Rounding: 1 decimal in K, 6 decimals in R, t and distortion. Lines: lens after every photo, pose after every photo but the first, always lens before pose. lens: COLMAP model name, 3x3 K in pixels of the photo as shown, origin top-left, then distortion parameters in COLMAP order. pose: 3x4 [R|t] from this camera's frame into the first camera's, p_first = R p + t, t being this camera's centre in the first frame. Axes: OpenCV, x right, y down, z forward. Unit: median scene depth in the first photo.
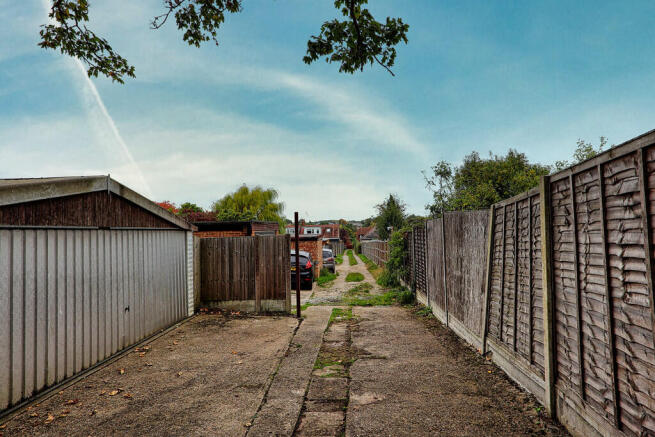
lens RADIAL K [[375.0, 0, 327.5], [0, 375.0, 218.5], [0, 0, 1]] dist [-0.005184, 0.013538]
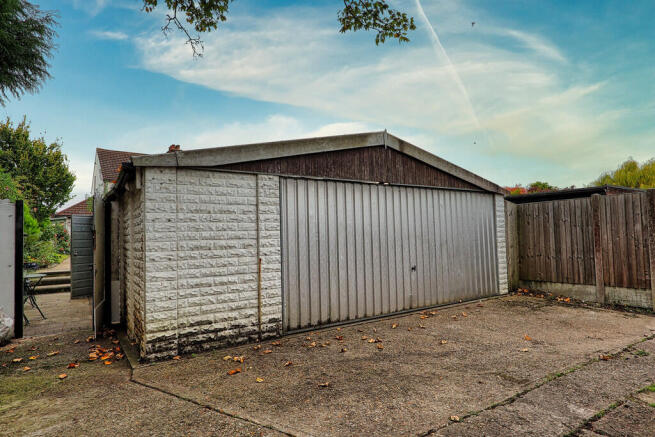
lens RADIAL K [[375.0, 0, 327.5], [0, 375.0, 218.5], [0, 0, 1]] dist [-0.005184, 0.013538]
pose [[0.605195, -0.025828, -0.795658, 0.113885], [0.036738, 0.999315, -0.004495, 0.119318], [0.795229, -0.026511, 0.605729, 0.265559]]
